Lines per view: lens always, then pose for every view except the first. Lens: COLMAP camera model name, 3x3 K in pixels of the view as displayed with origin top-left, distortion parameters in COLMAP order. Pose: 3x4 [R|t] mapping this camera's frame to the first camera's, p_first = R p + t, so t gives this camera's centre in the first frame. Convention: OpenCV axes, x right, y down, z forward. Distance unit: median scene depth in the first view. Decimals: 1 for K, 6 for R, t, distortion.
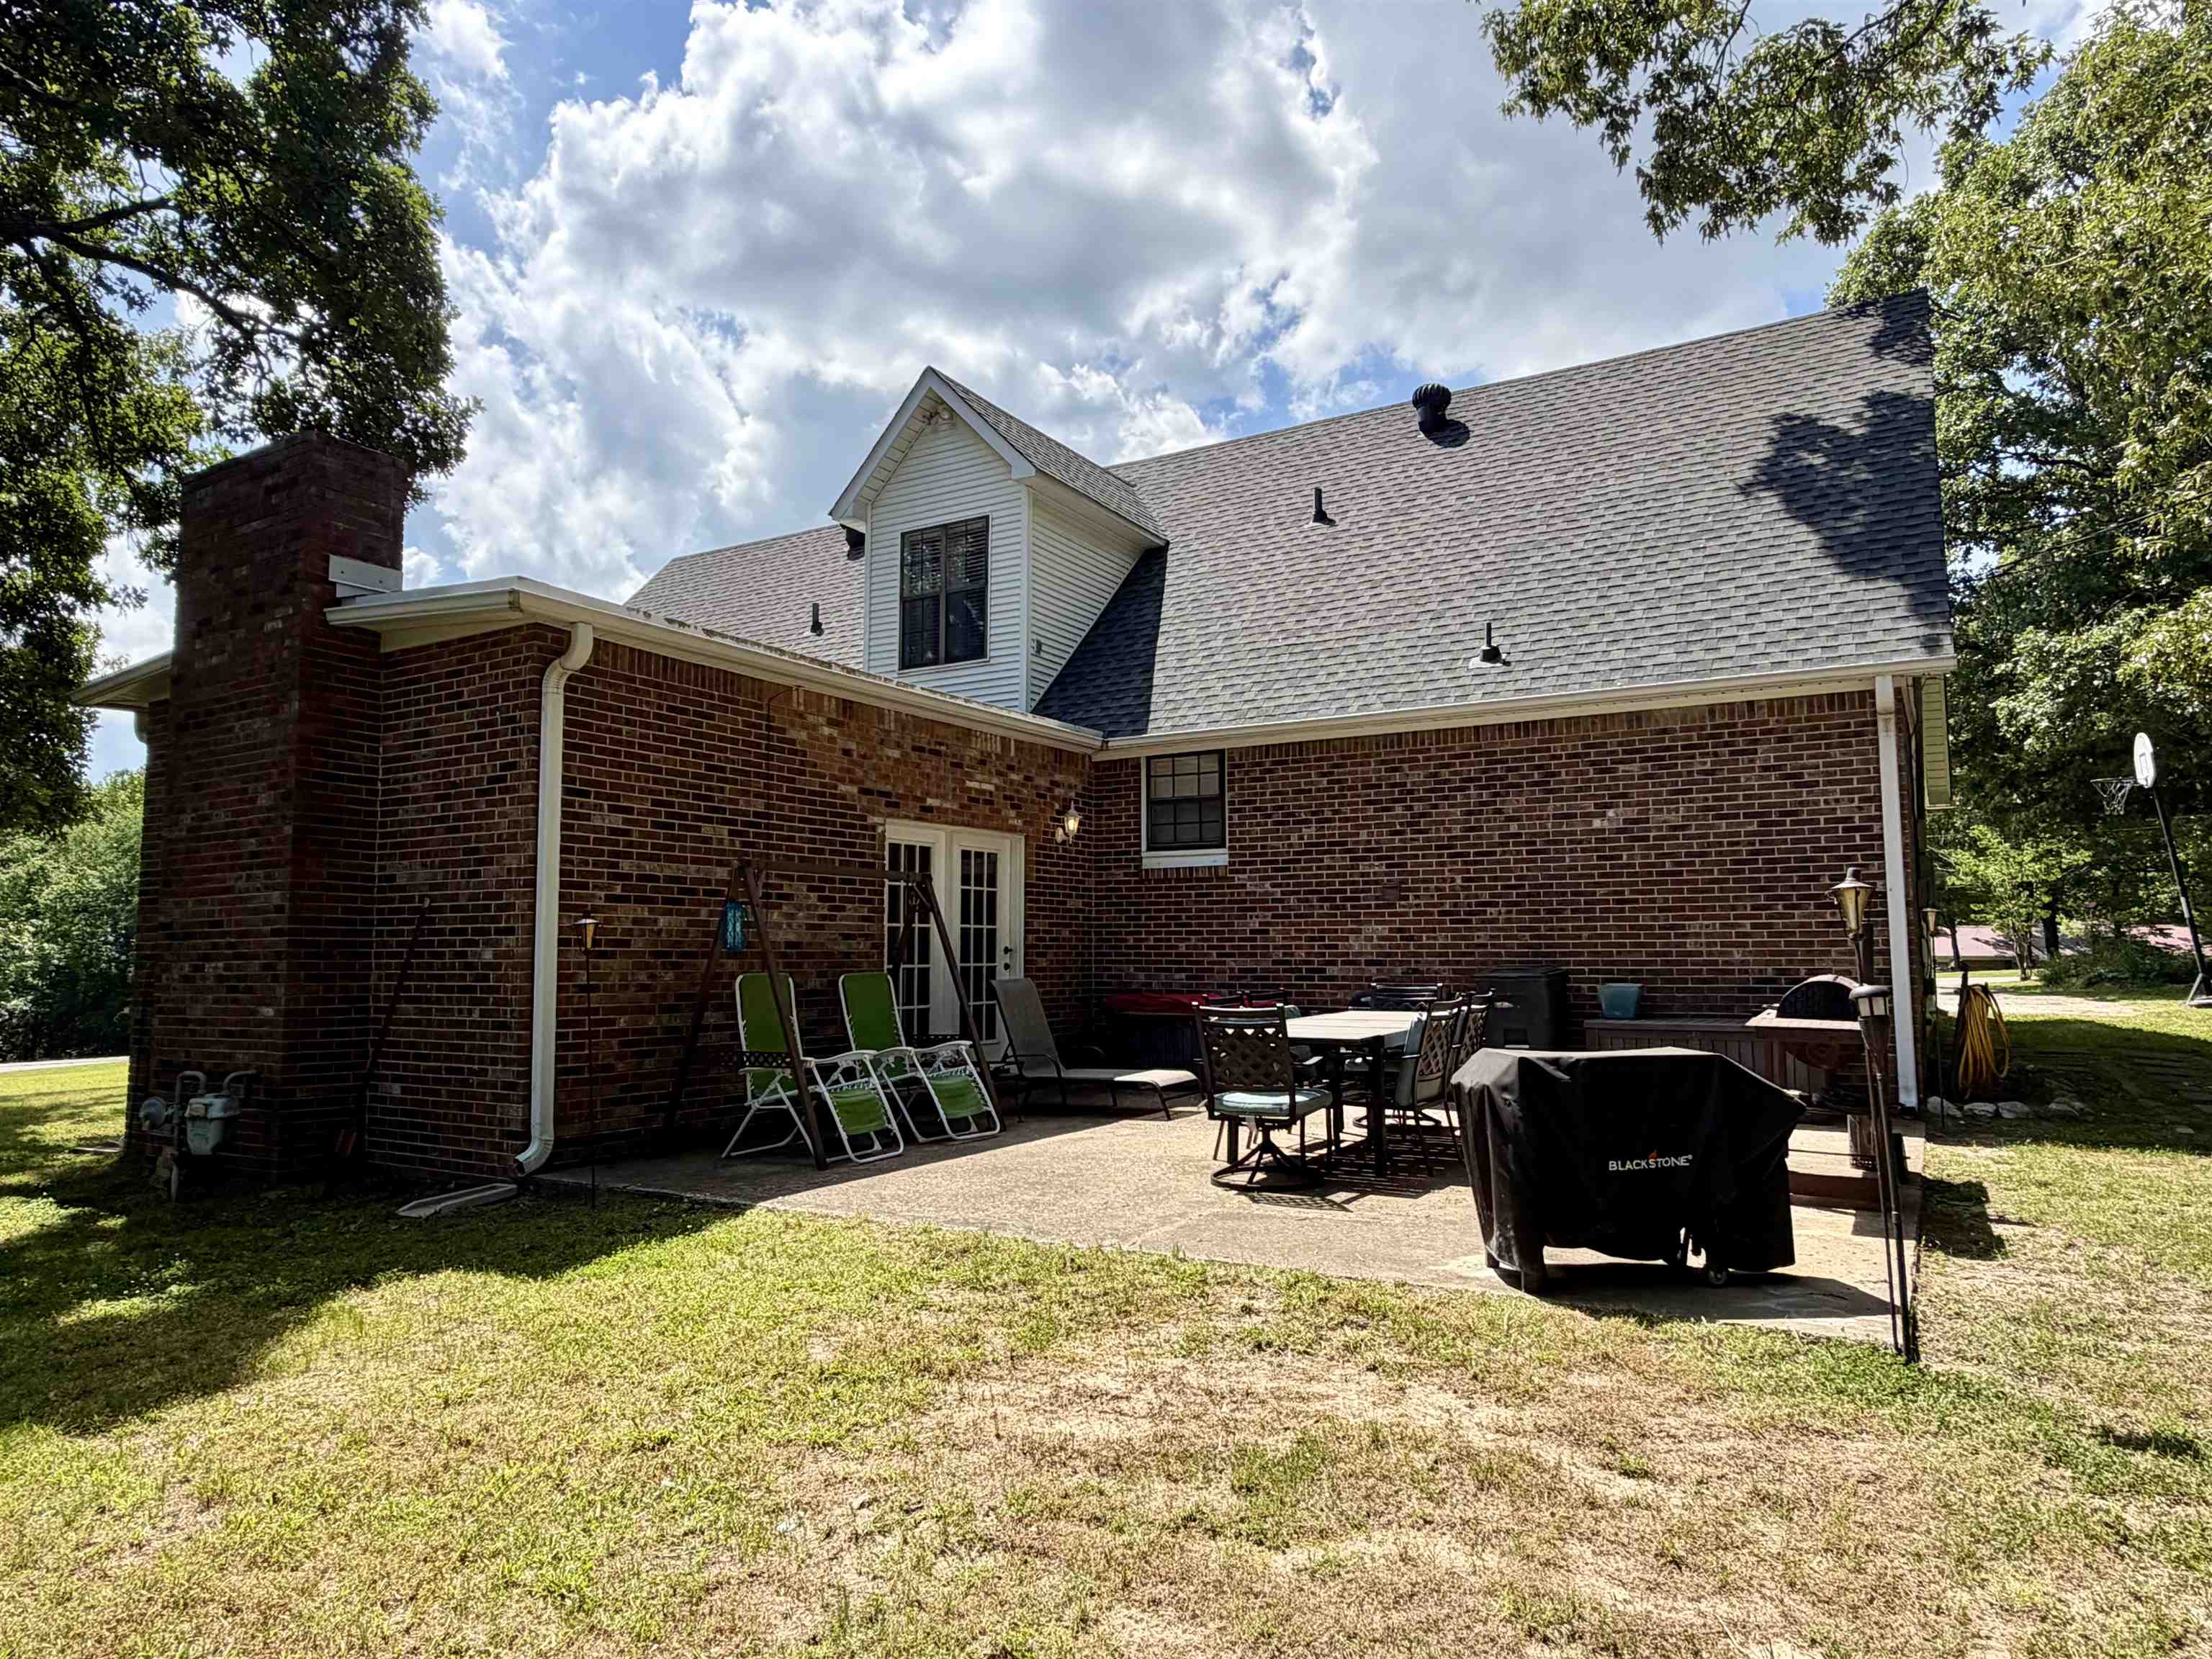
lens RADIAL K [[1341.5, 0, 1137.3], [0, 1341.5, 841.9], [0, 0, 1]] dist [-0.004716, 0.002434]
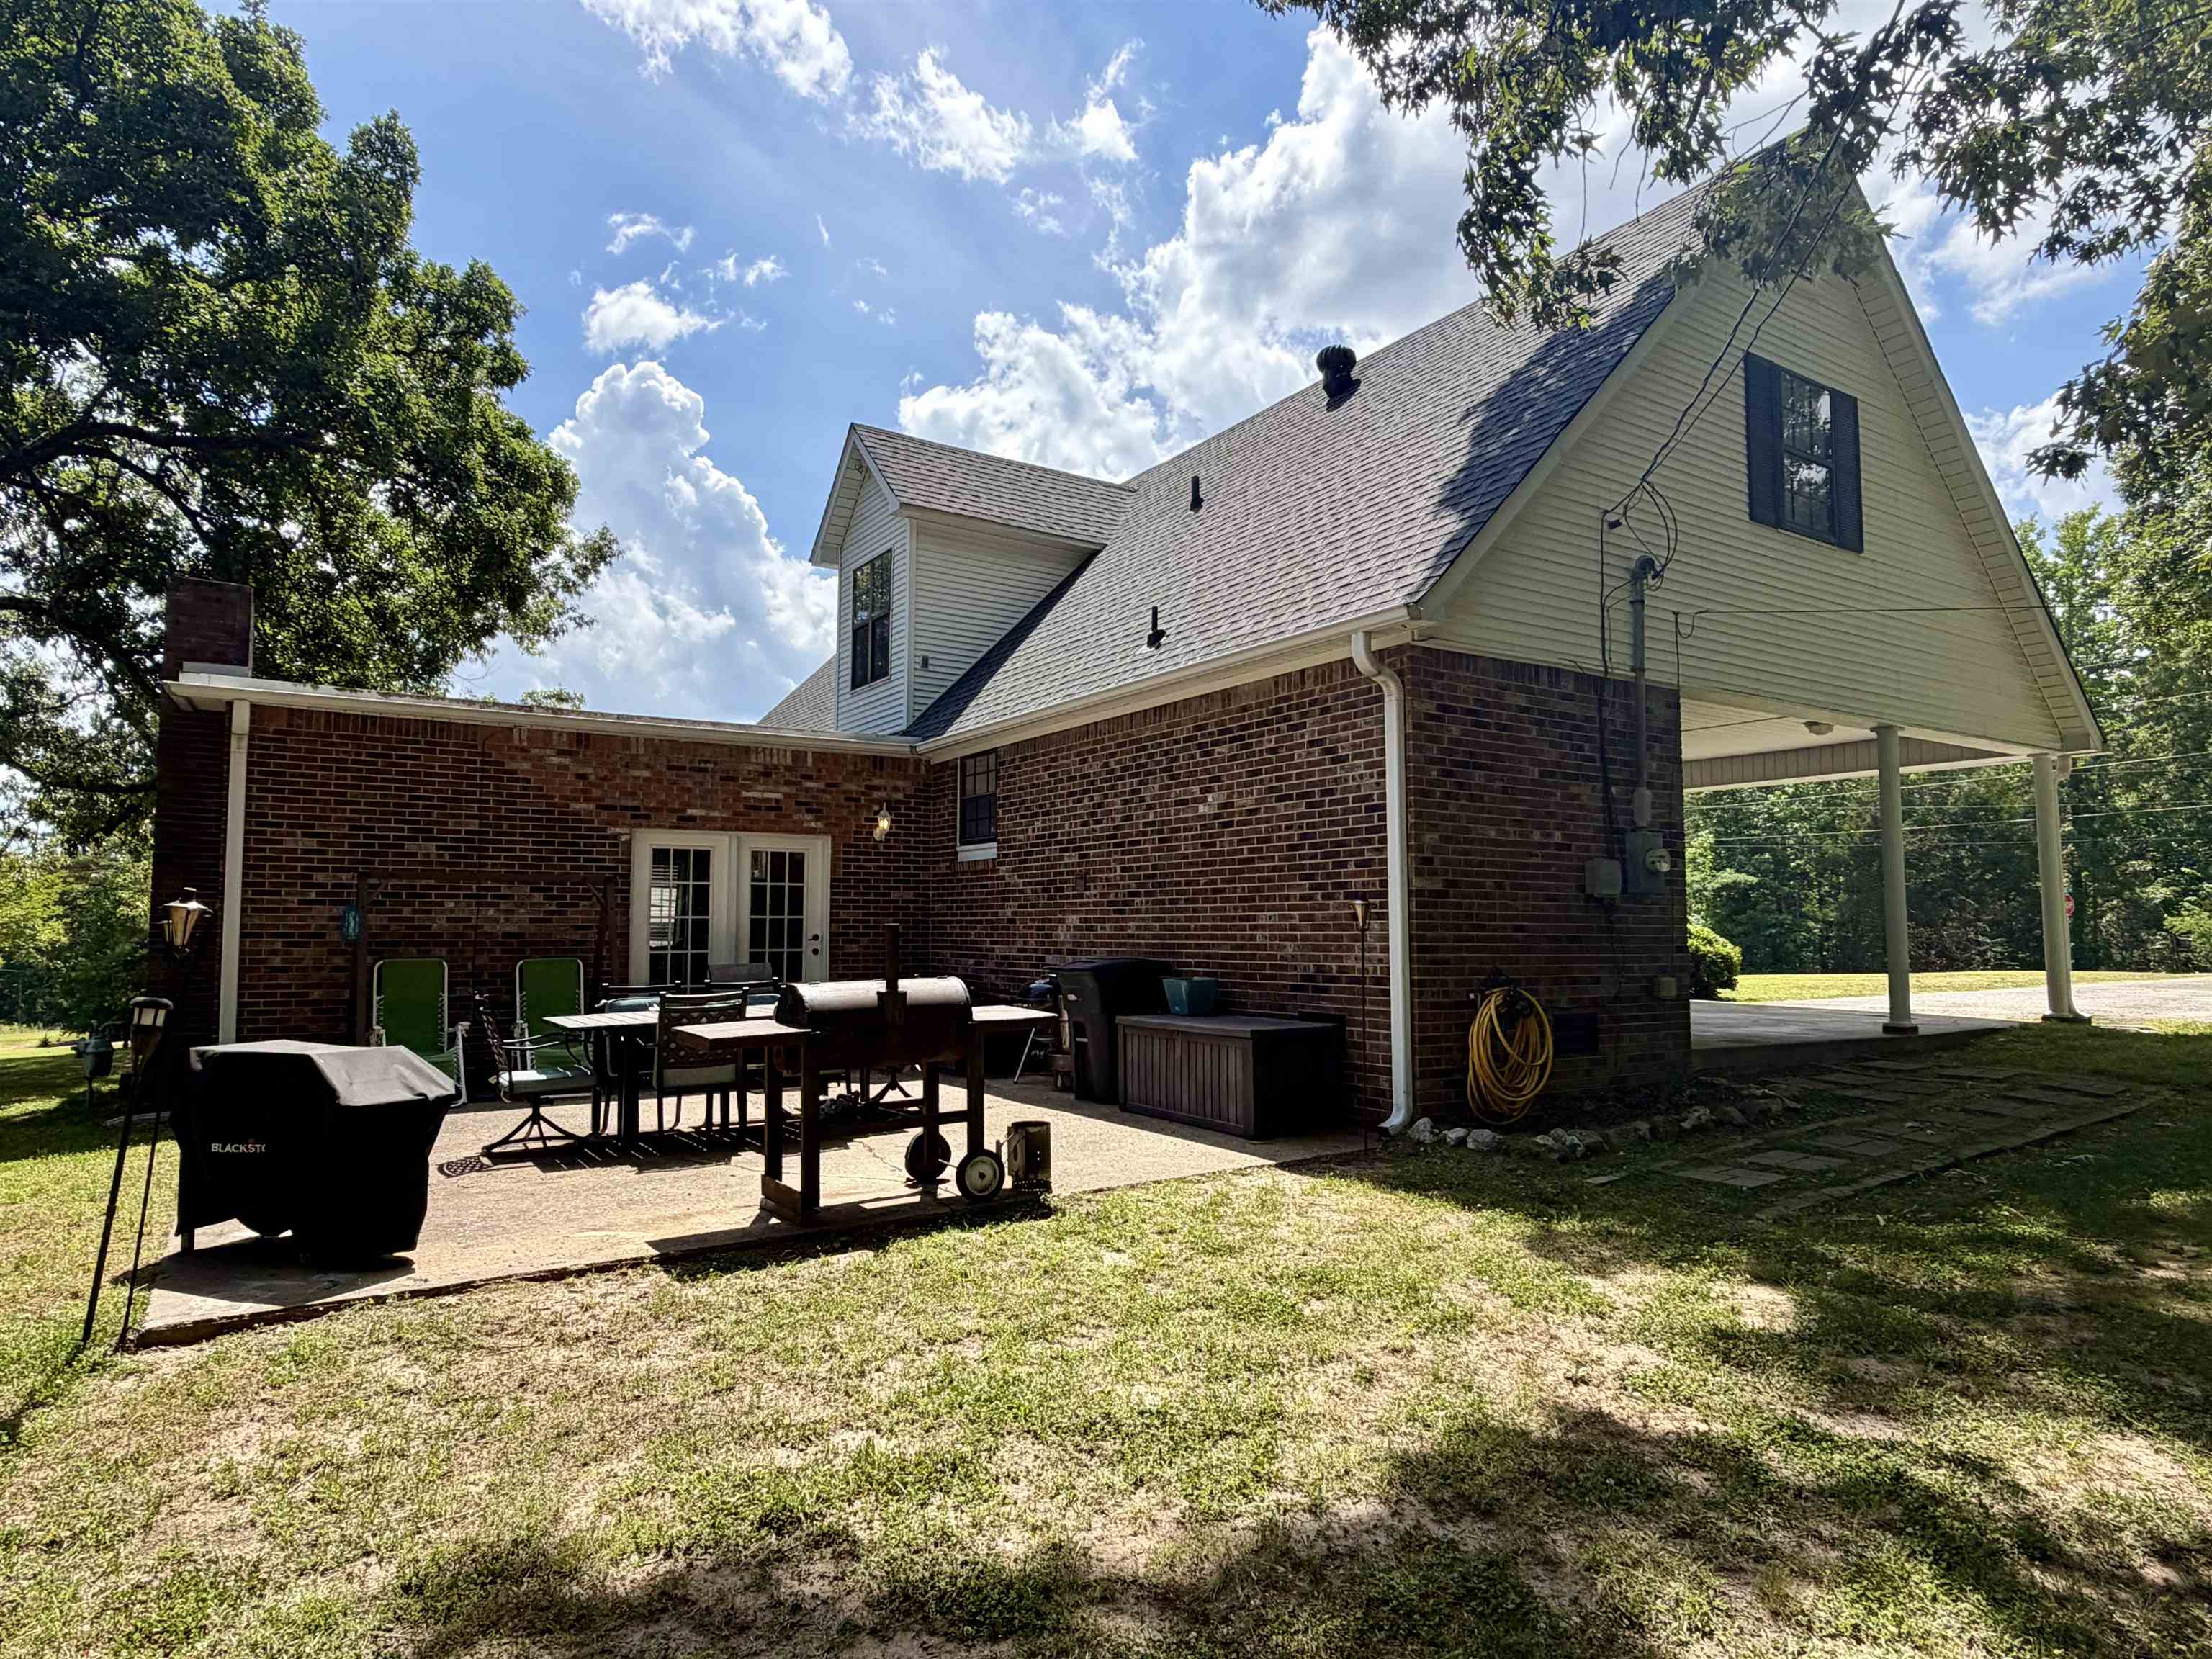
lens RADIAL K [[1289.5, 0, 1128.9], [0, 1289.5, 824.3], [0, 0, 1]] dist [-0.002332, 0.001542]
pose [[0.898163, -0.033087, -0.438416, 0.668486], [0.035116, 0.999377, -0.003481, -0.001747], [0.438258, -0.012269, 0.898765, 0.151723]]
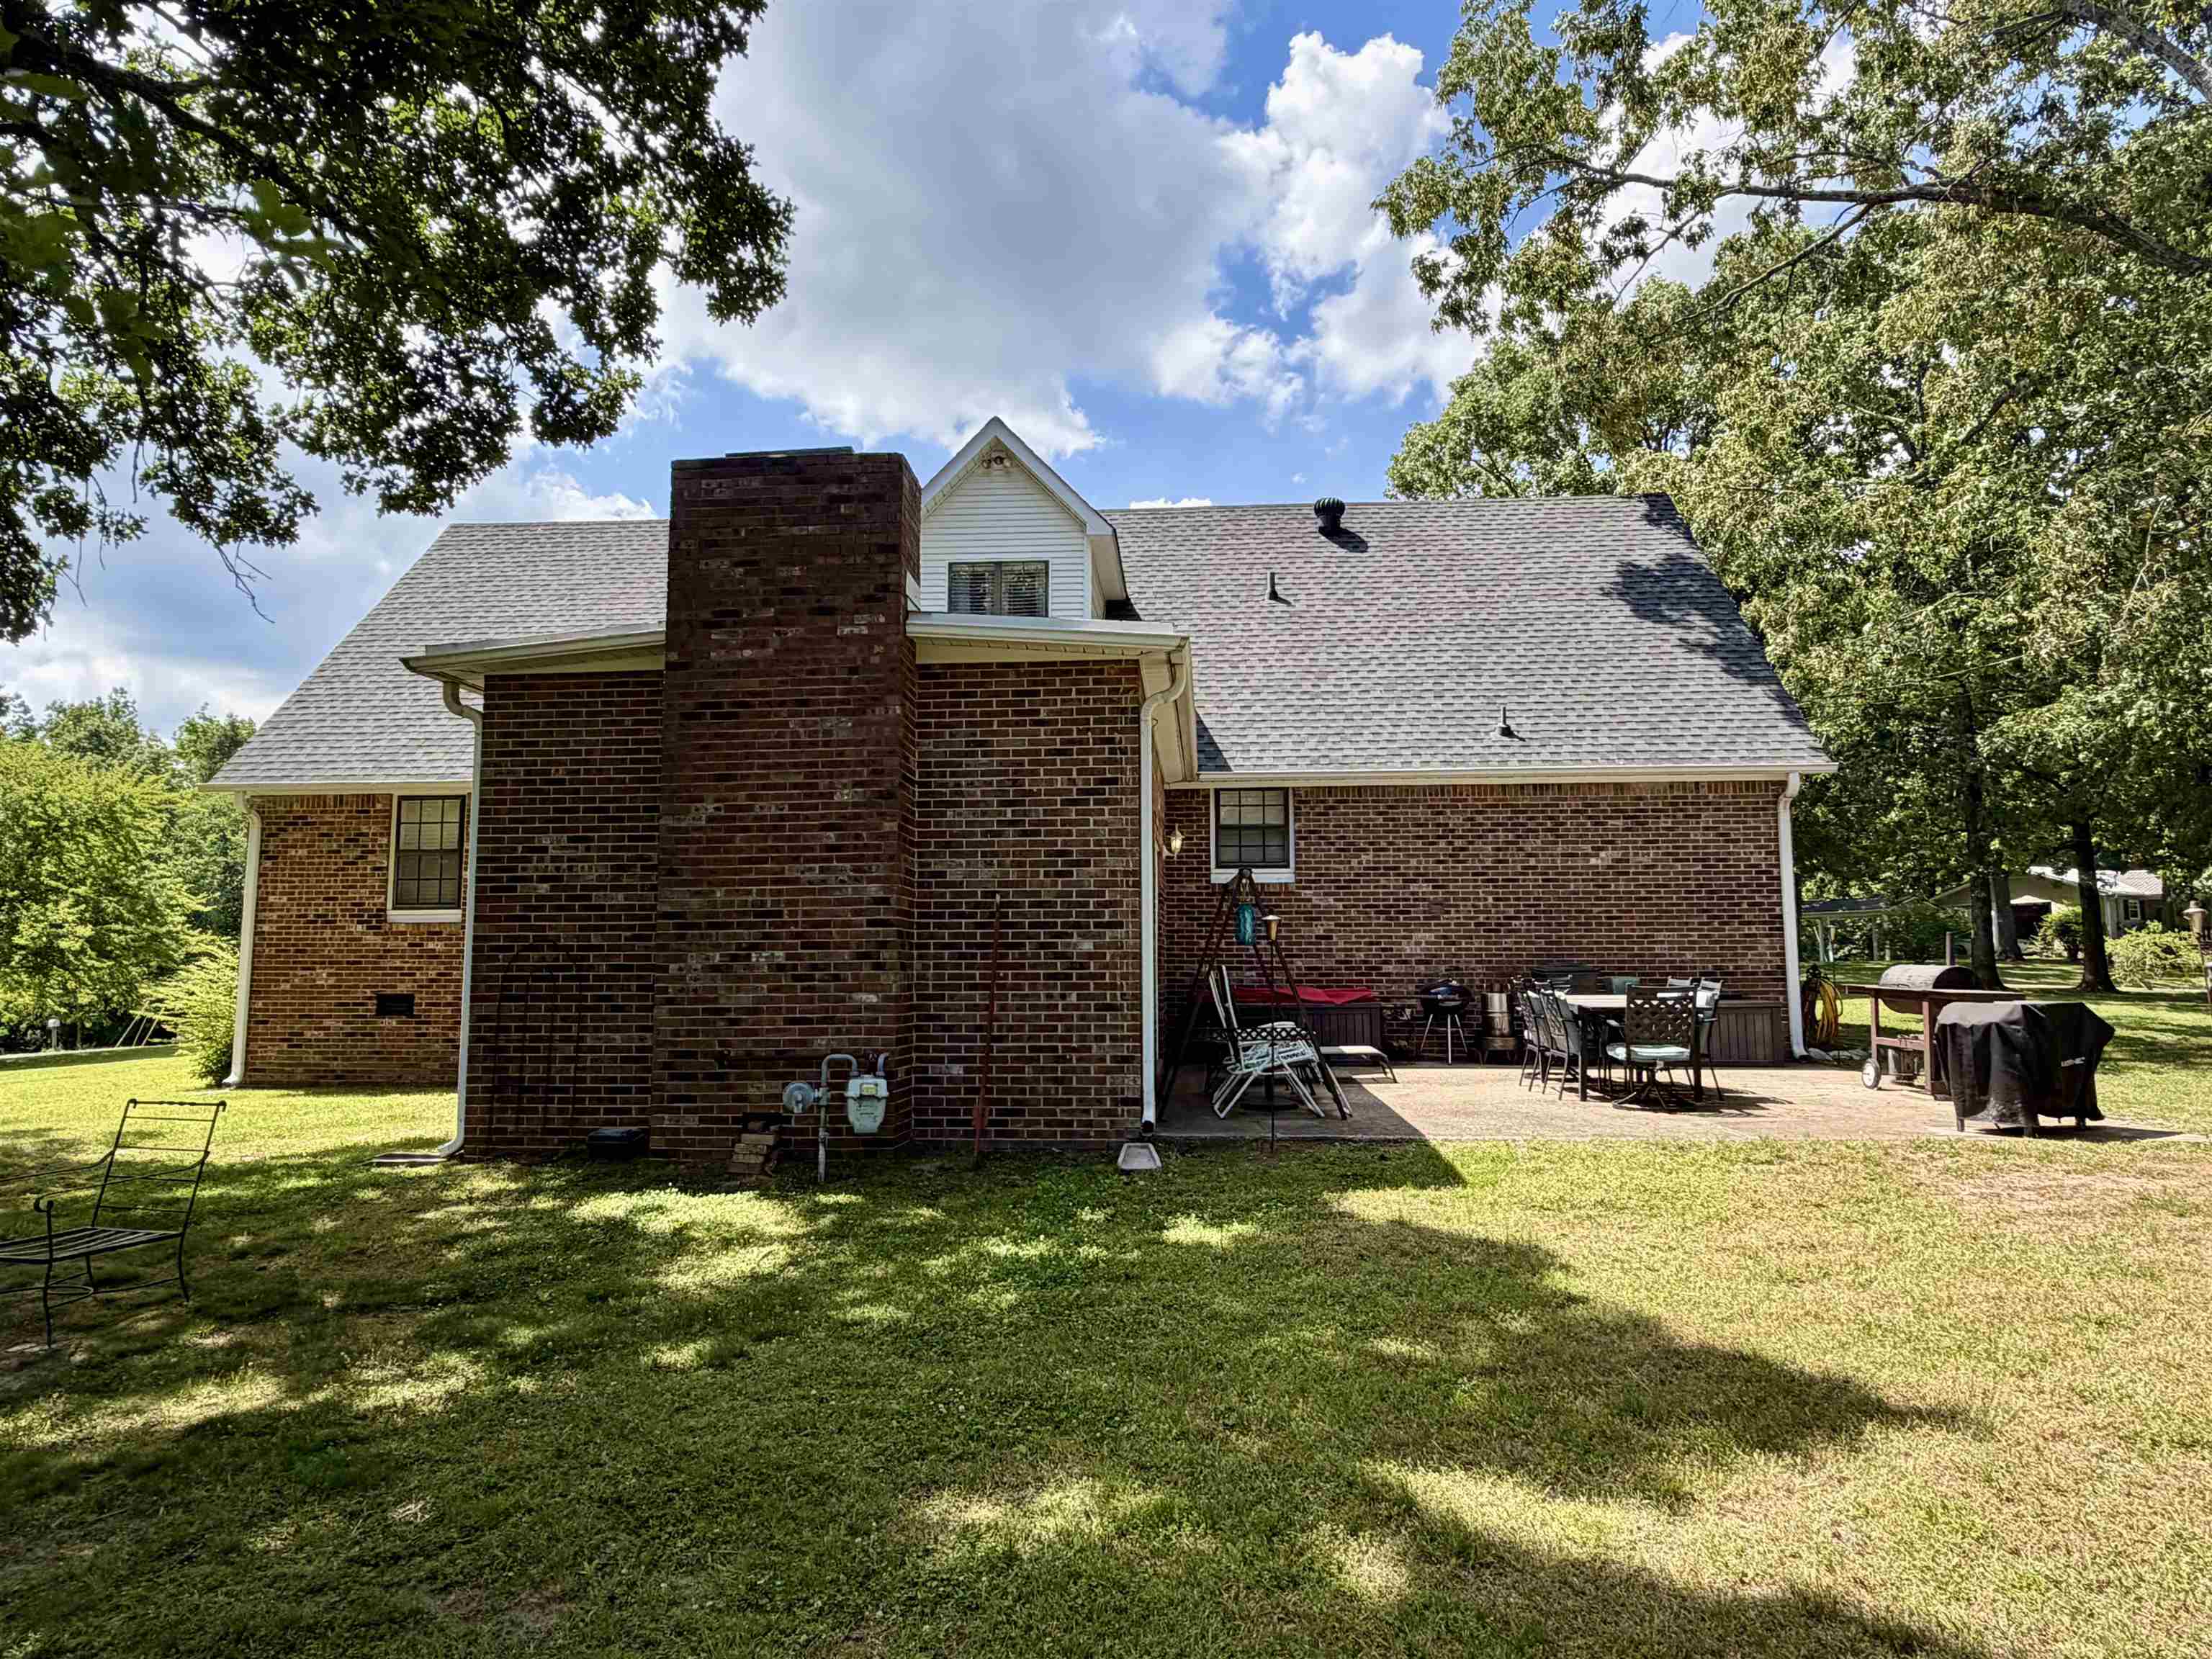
lens RADIAL K [[1341.5, 0, 1098.4], [0, 1341.5, 835.6], [0, 0, 1]] dist [-0.004716, 0.002434]
pose [[0.897112, 0.045580, 0.439445, -0.697034], [-0.038357, 0.998944, -0.025306, 0.013817], [-0.440134, 0.005847, 0.897913, -0.018459]]
